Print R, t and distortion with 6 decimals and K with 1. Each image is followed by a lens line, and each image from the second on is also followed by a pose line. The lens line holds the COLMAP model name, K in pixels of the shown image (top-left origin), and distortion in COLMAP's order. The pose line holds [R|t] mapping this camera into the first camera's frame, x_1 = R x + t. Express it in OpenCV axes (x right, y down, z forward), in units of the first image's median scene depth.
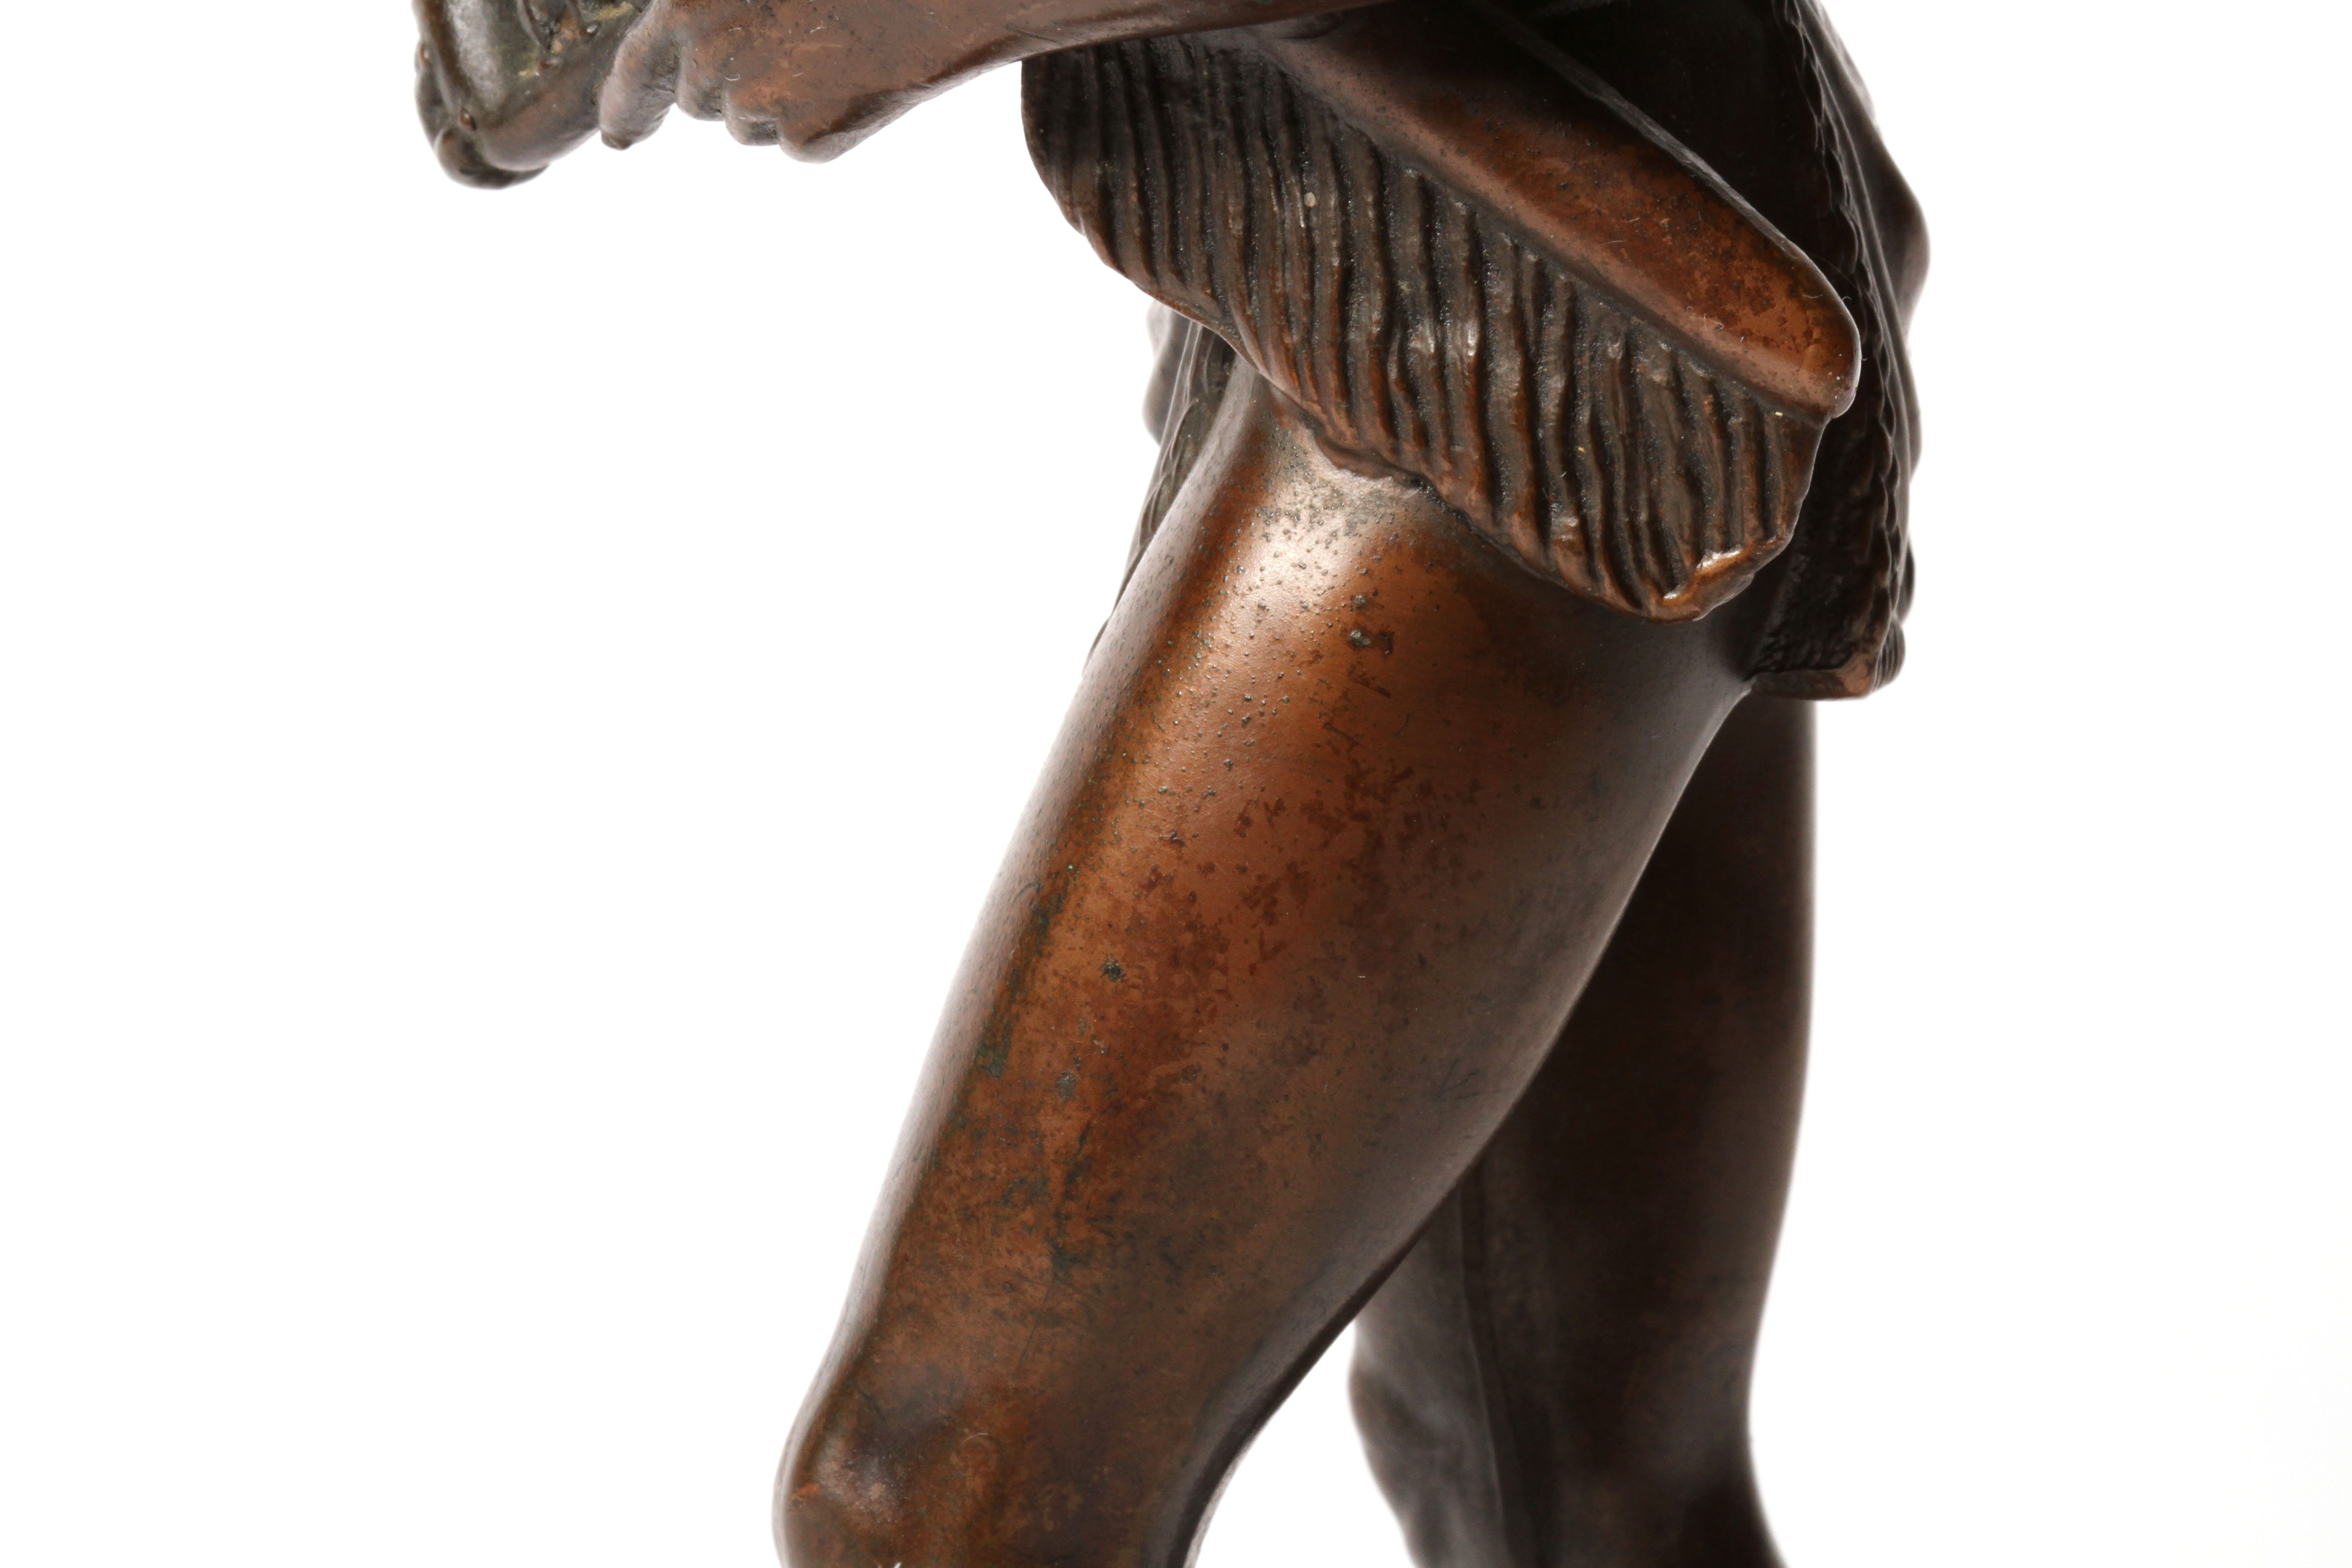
lens RADIAL K [[14691.0, 0, 1174.9], [0, 14691.0, 781.3], [0, 0, 1]] dist [-0.014403, 0.000000]
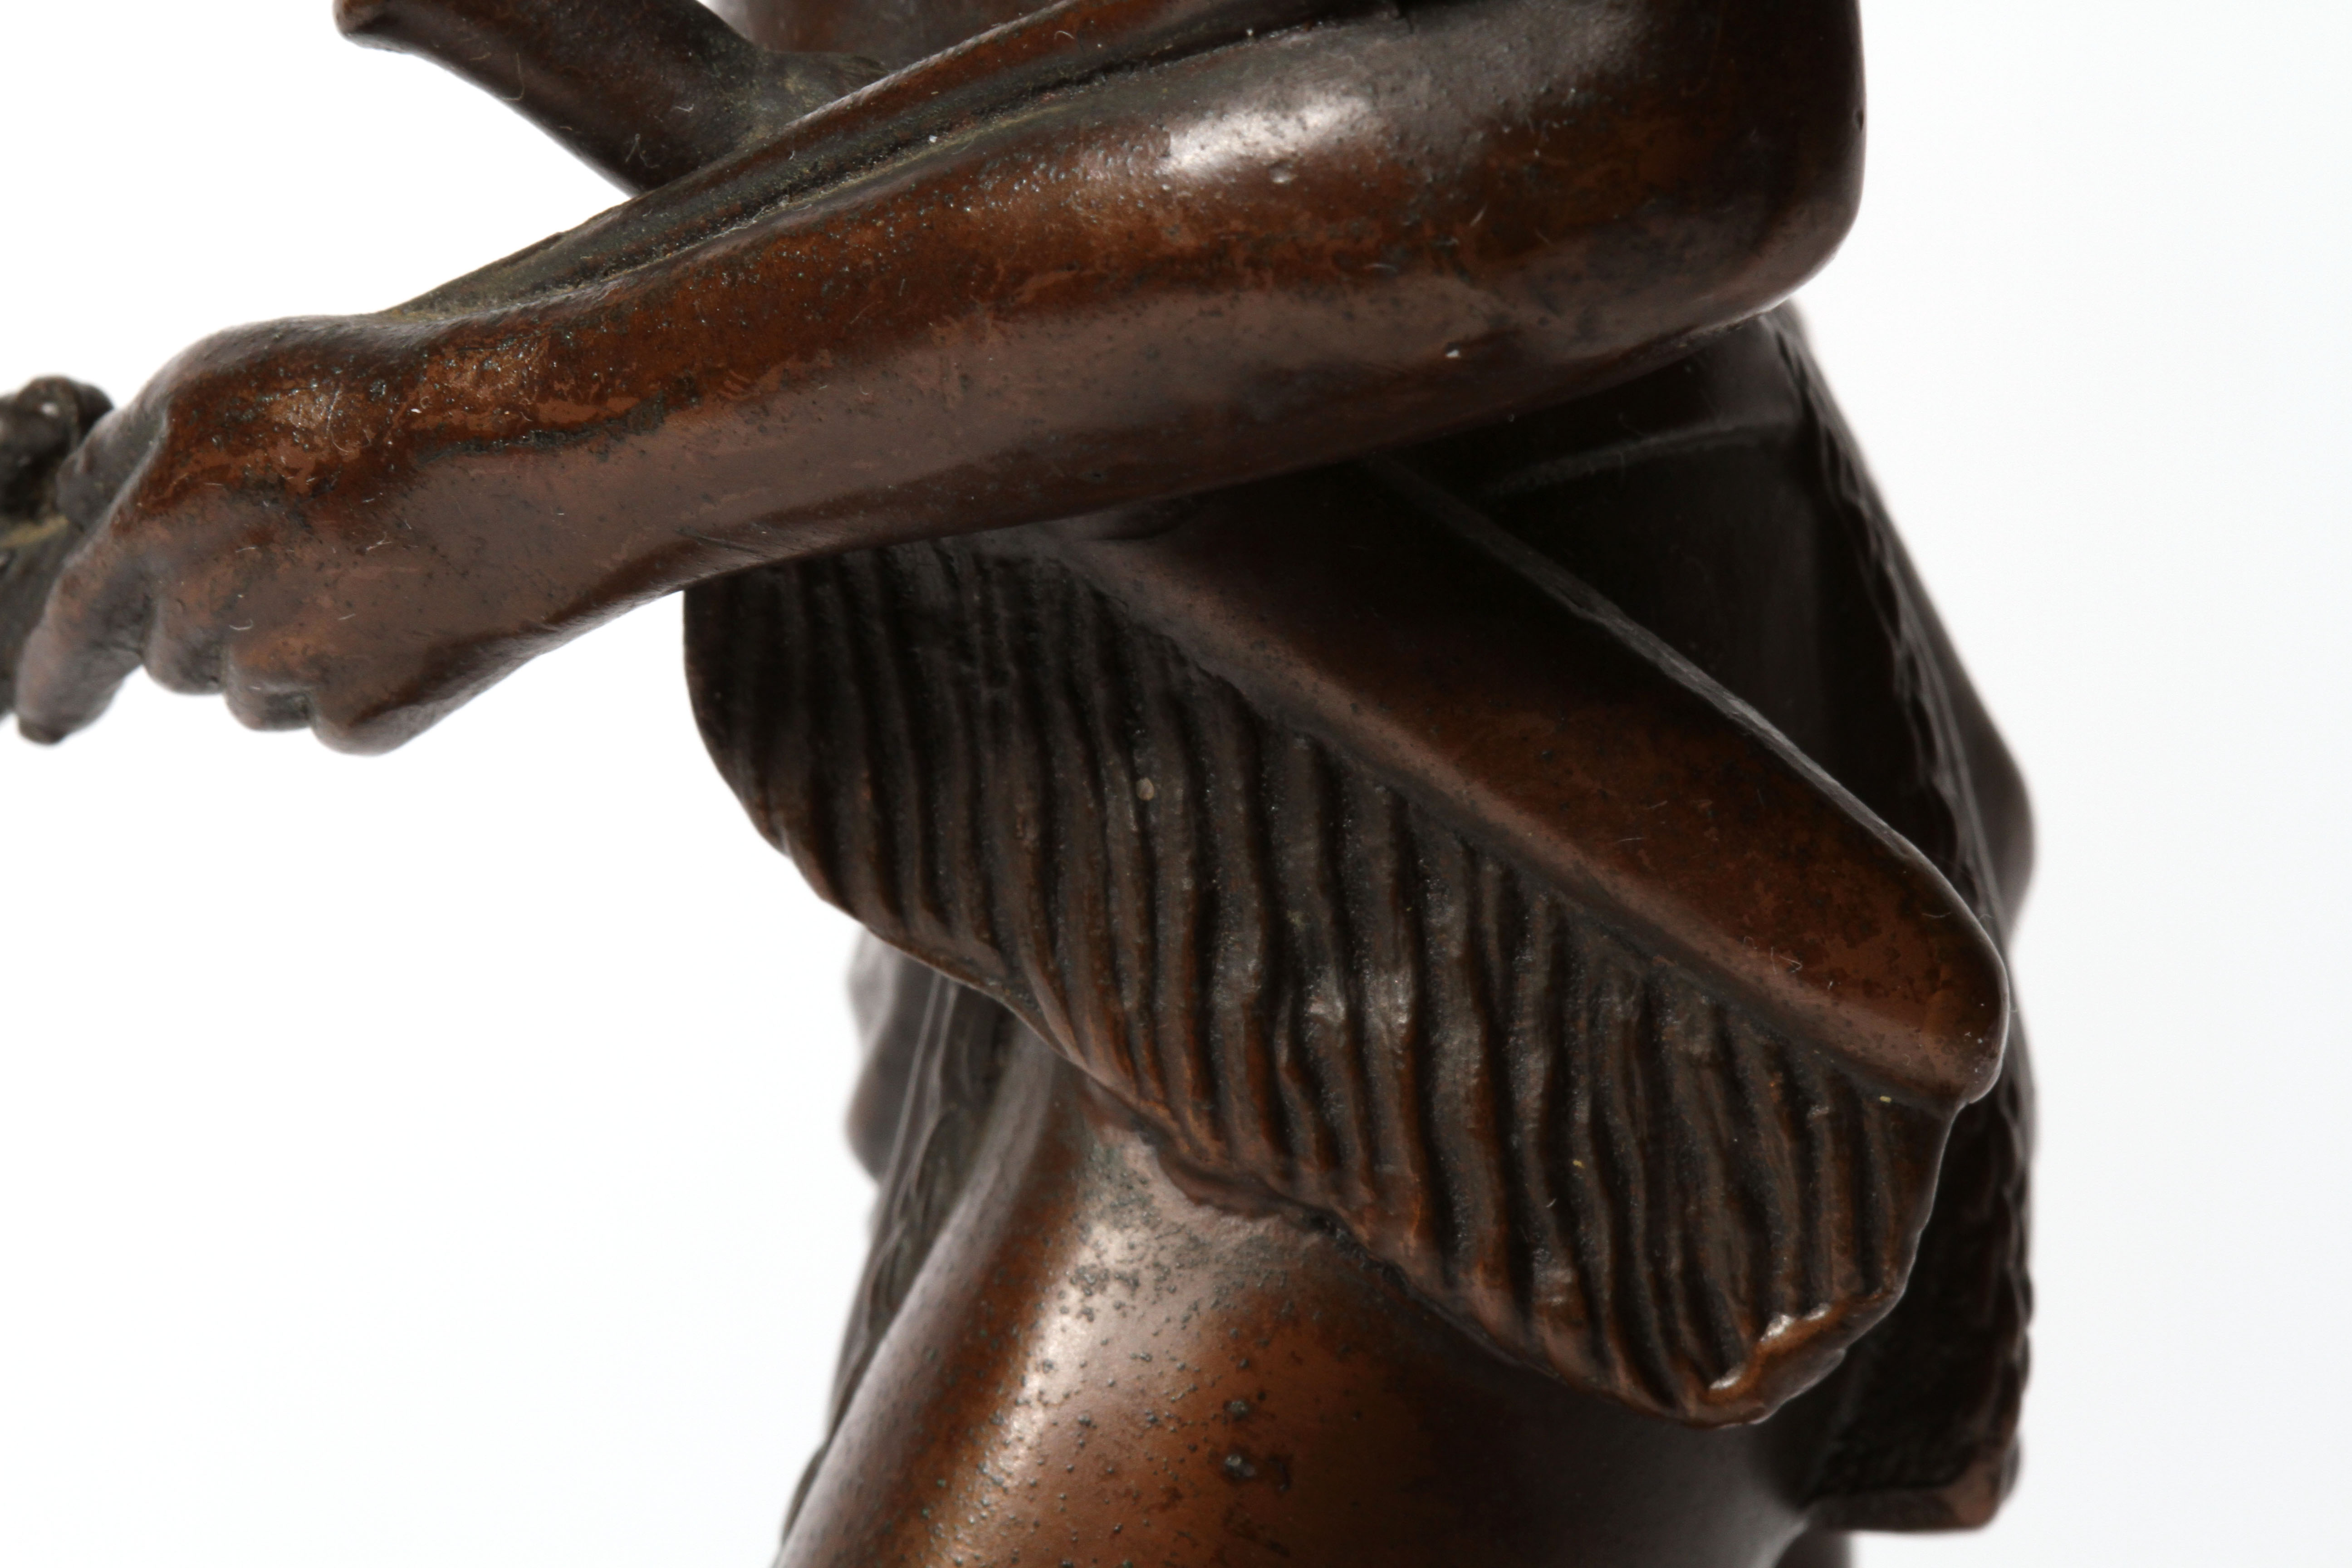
lens RADIAL K [[14691.0, 0, 1173.8], [0, 14691.0, 790.8], [0, 0, 1]] dist [-0.014403, 0.000000]
pose [[0.995691, -0.028316, 0.088304, -0.046386], [0.032452, 0.998425, -0.045759, -0.009960], [-0.086869, 0.048428, 0.995042, 0.357555]]
